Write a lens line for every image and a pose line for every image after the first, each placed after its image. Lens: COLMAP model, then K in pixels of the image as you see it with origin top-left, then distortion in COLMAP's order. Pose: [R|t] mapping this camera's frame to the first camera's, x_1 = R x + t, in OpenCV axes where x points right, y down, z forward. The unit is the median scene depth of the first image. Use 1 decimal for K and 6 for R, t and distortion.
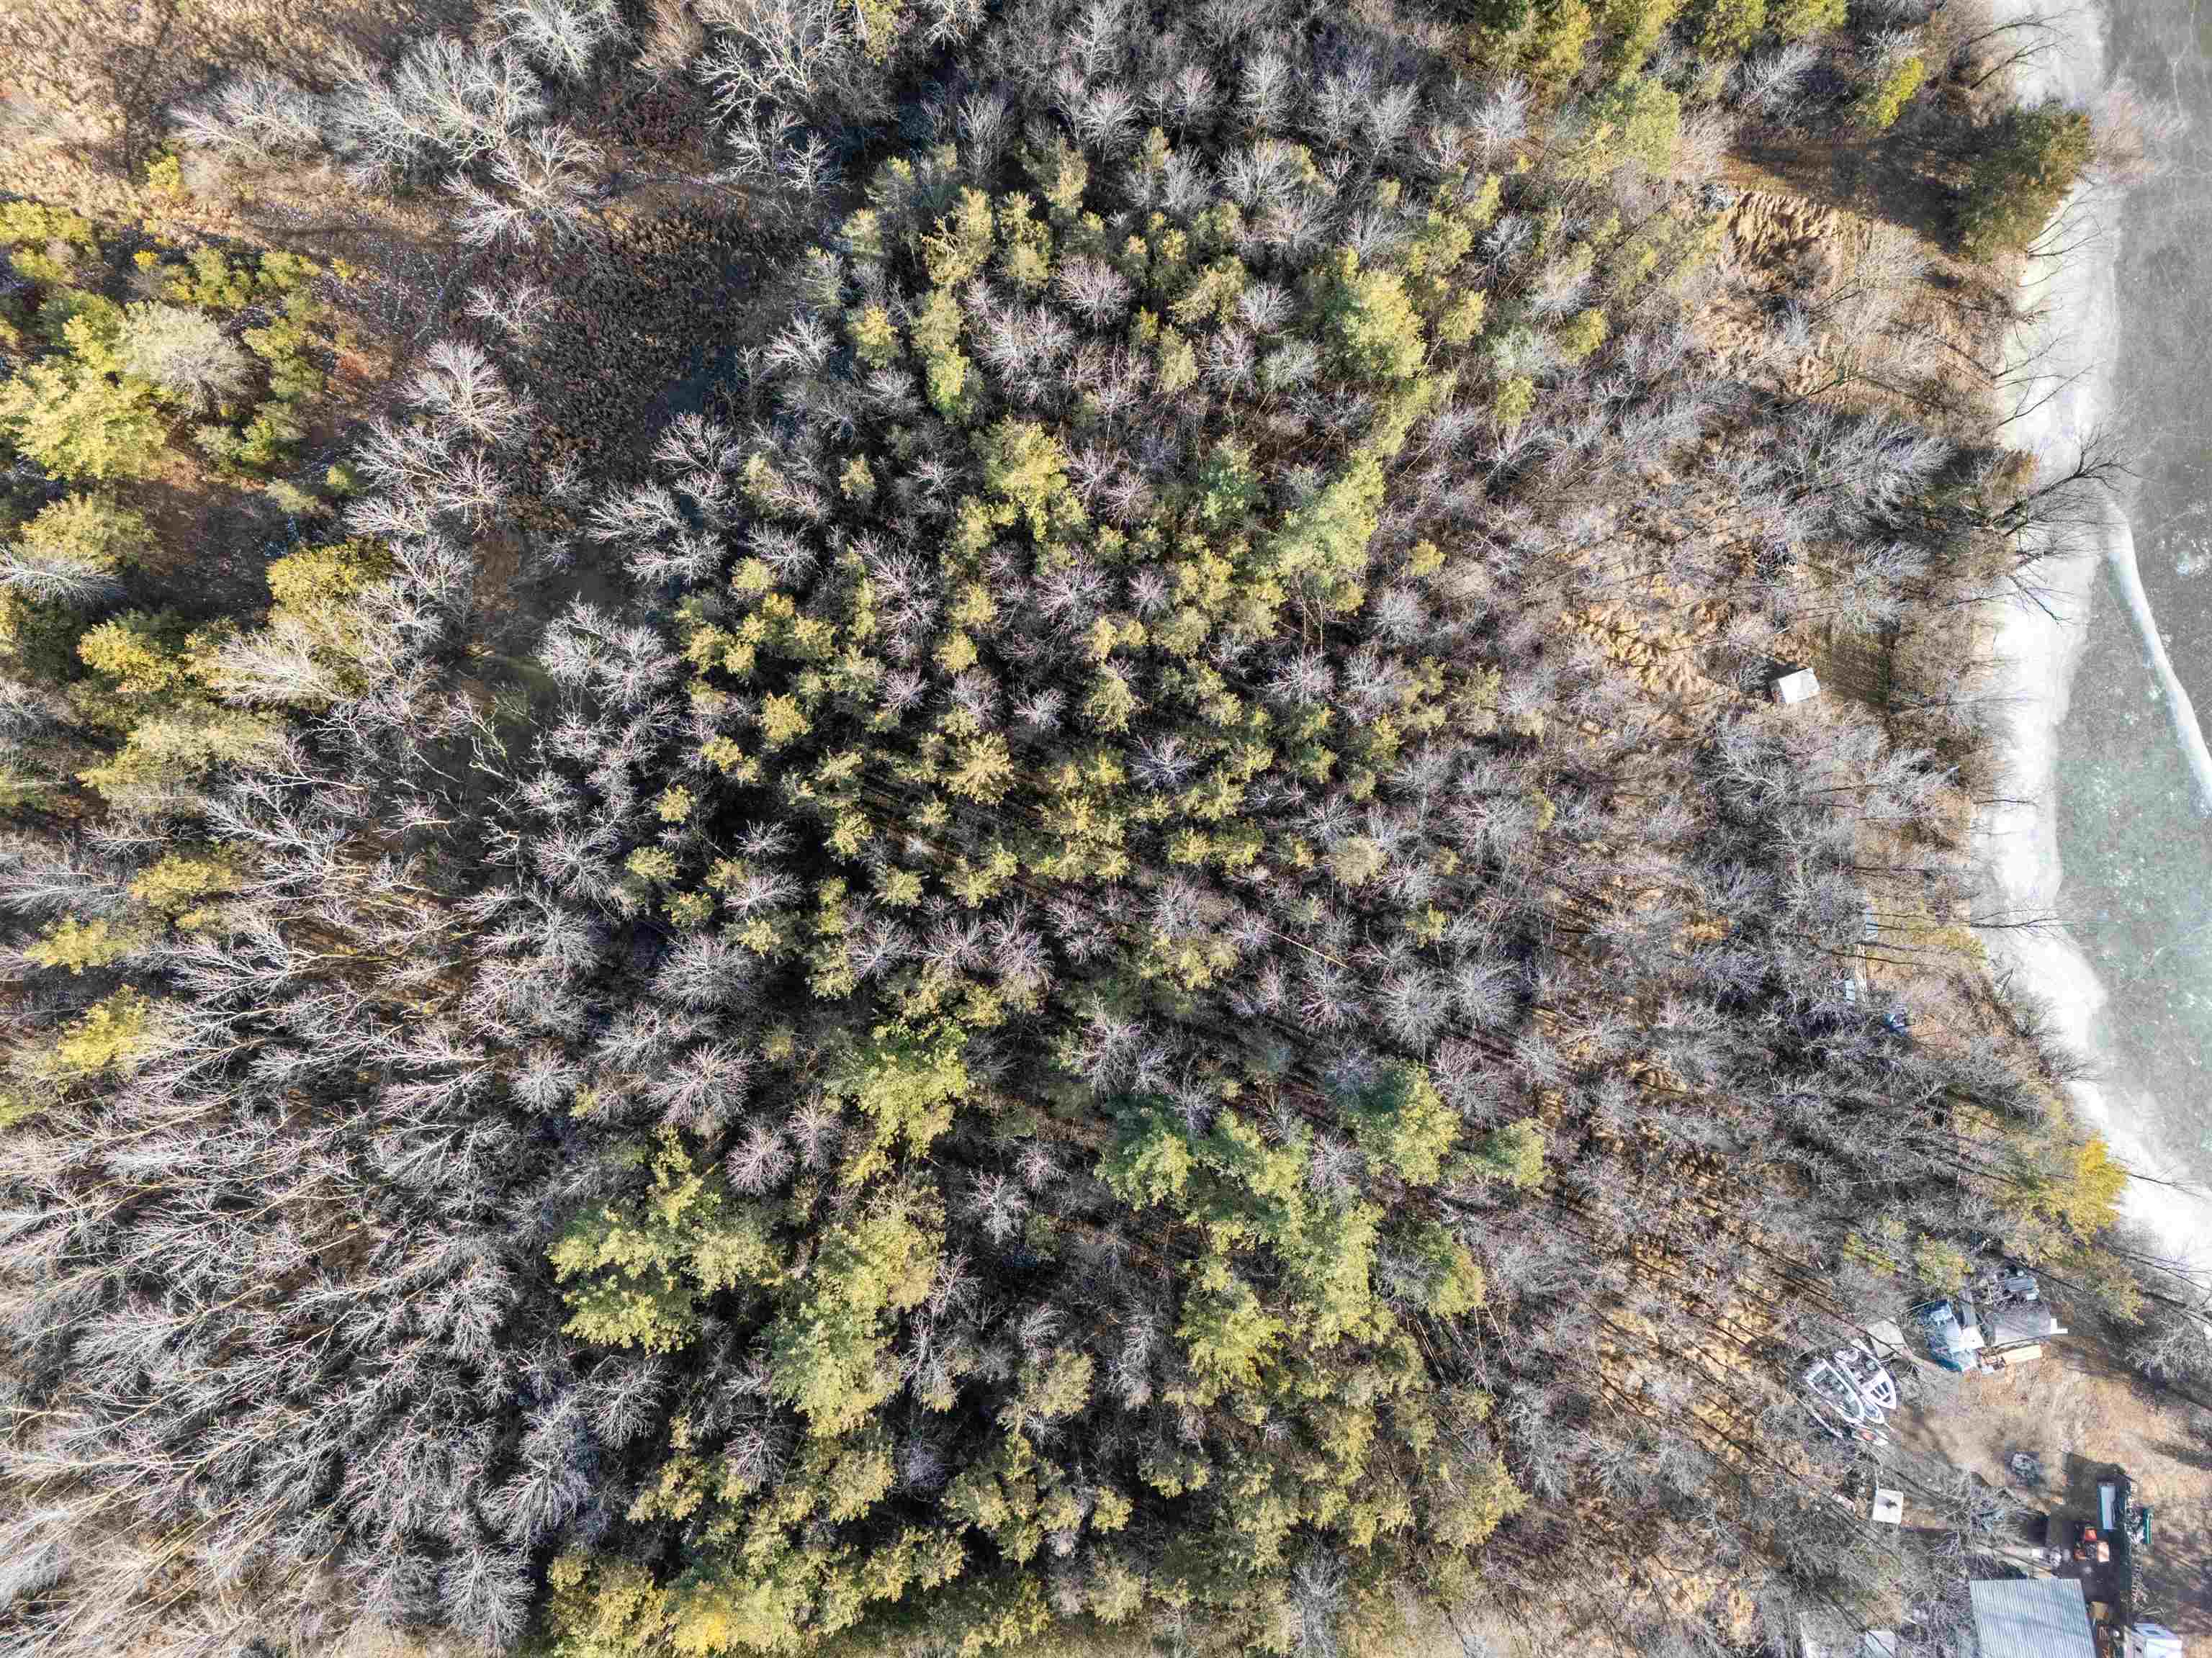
lens RADIAL K [[1546.5, 0, 1109.7], [0, 1546.5, 849.8], [0, 0, 1]] dist [0.090974, -0.042454]
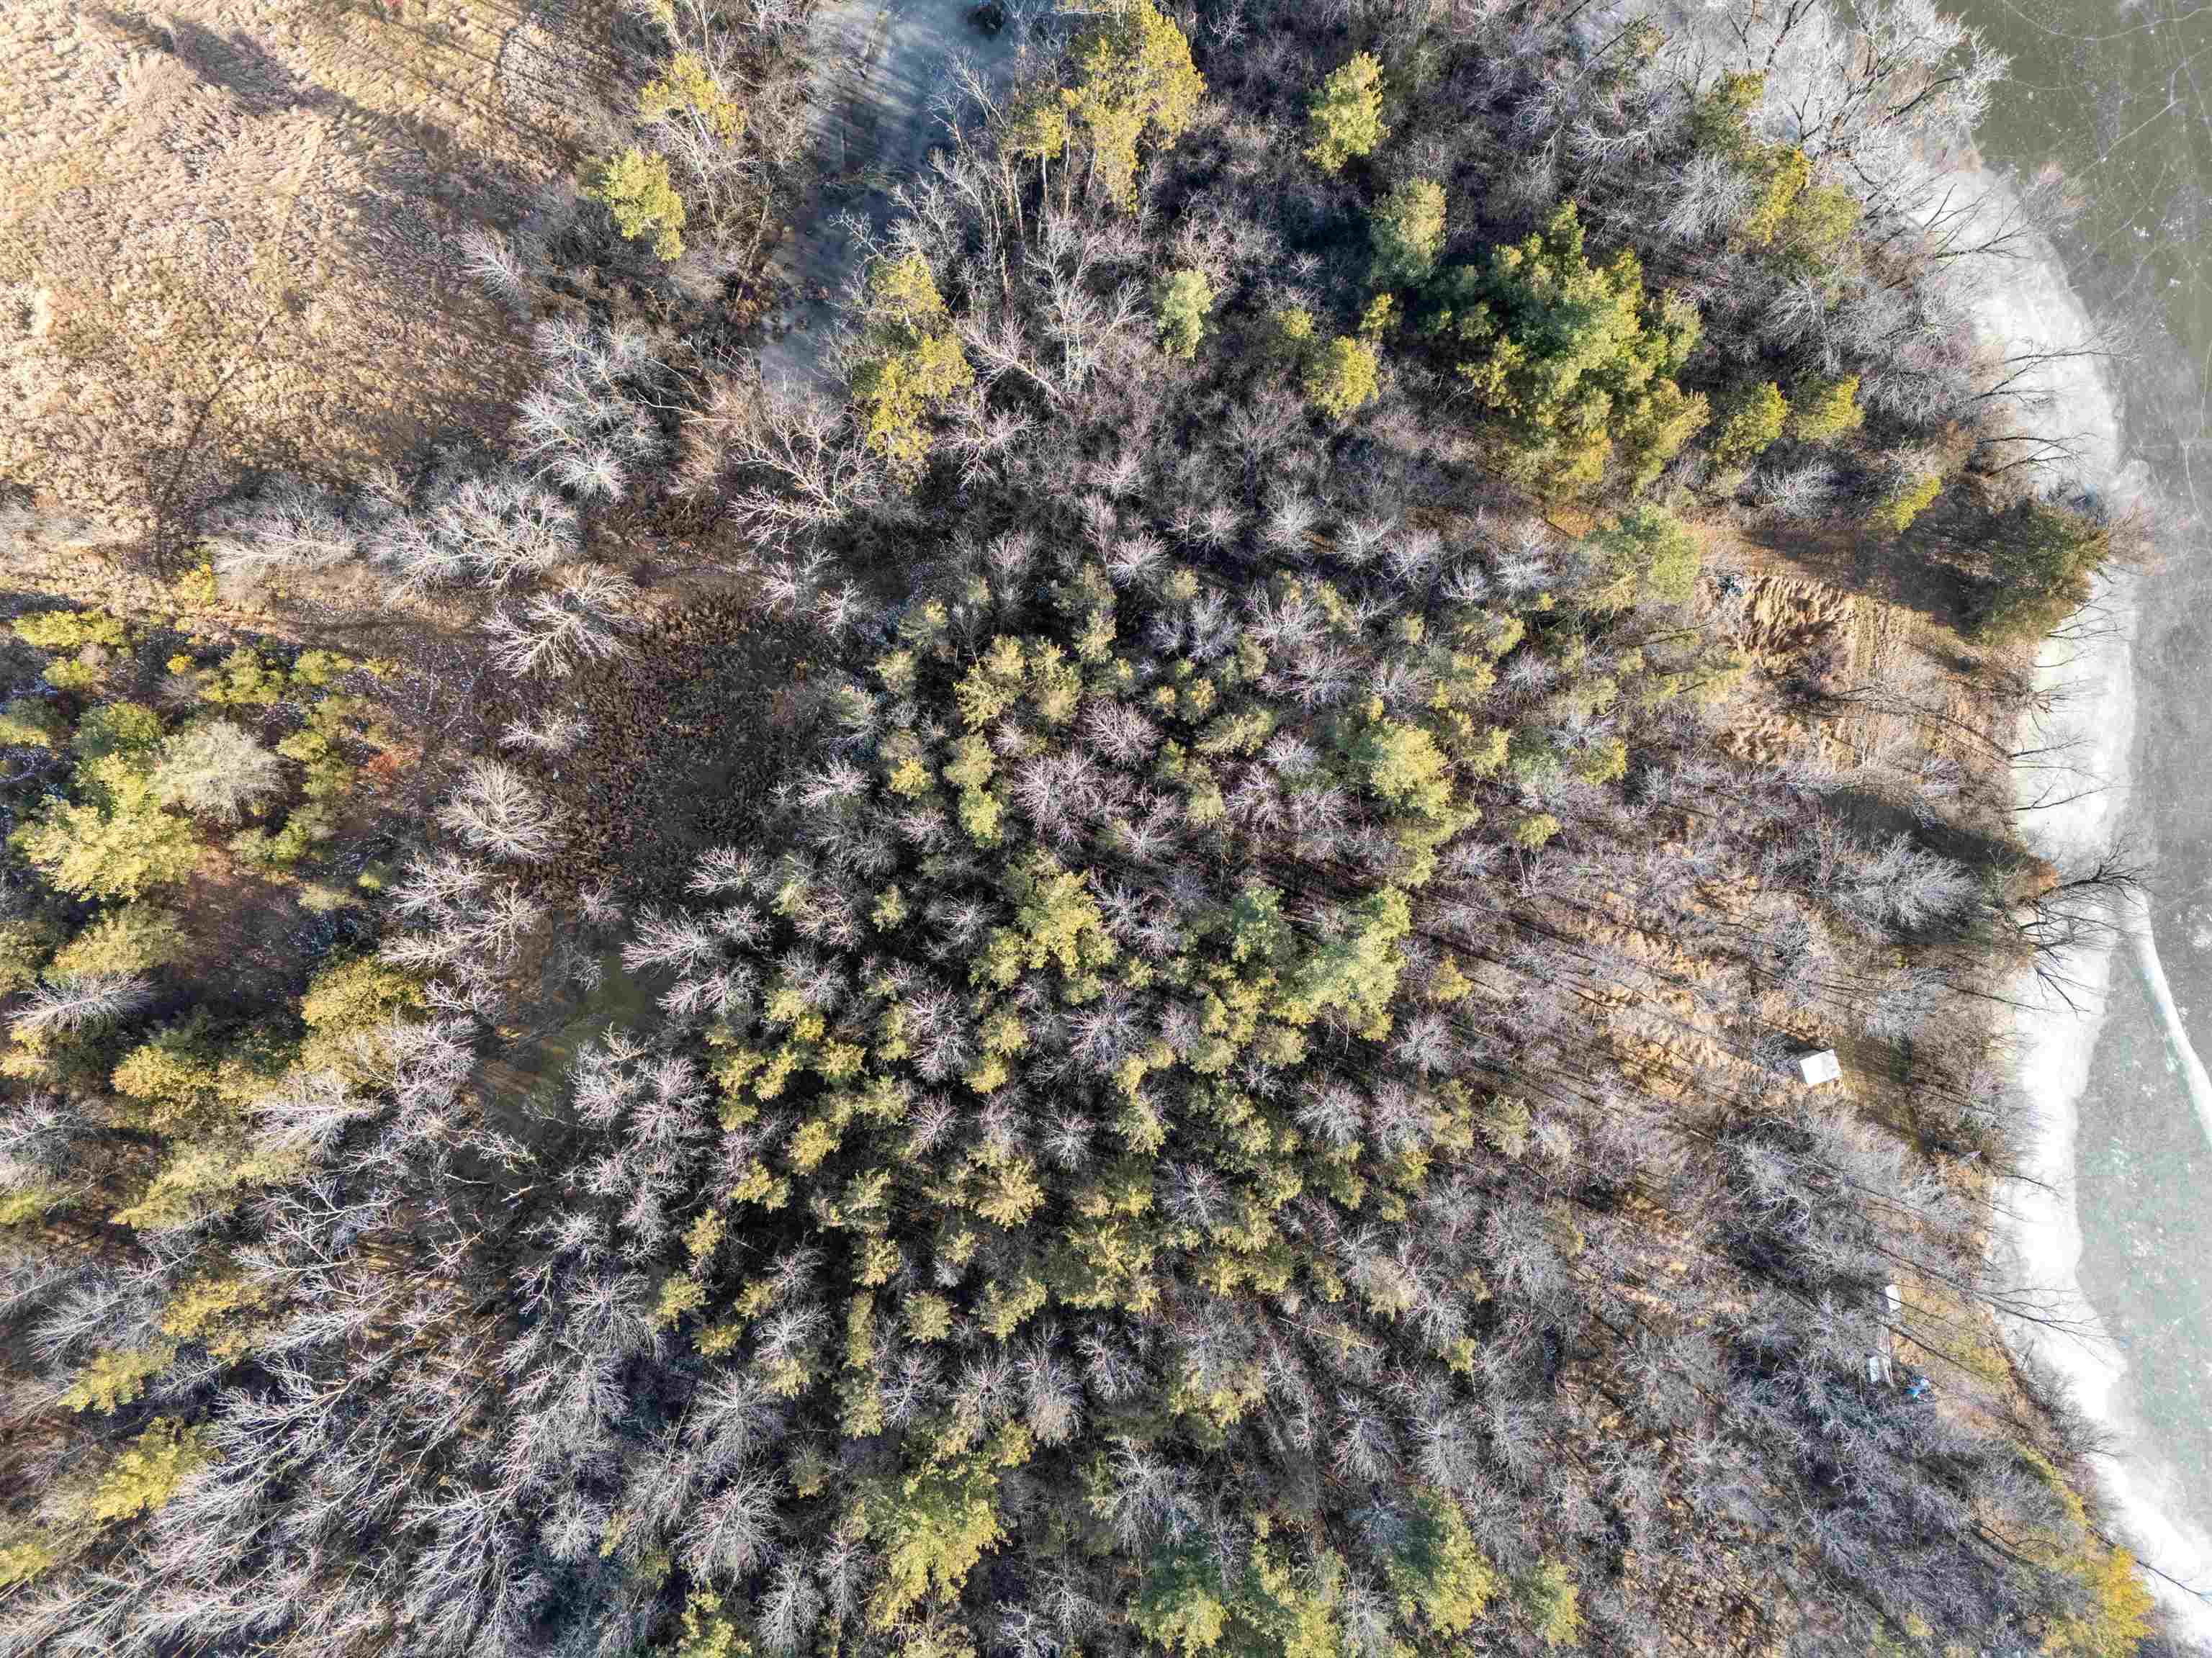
lens RADIAL K [[1546.5, 0, 1109.2], [0, 1546.5, 827.5], [0, 0, 1]] dist [0.090974, -0.042454]
pose [[0.999988, -0.001457, 0.004609, -0.023406], [0.001391, 0.999895, 0.014424, -0.300754], [-0.004630, -0.014417, 0.999885, -0.003765]]
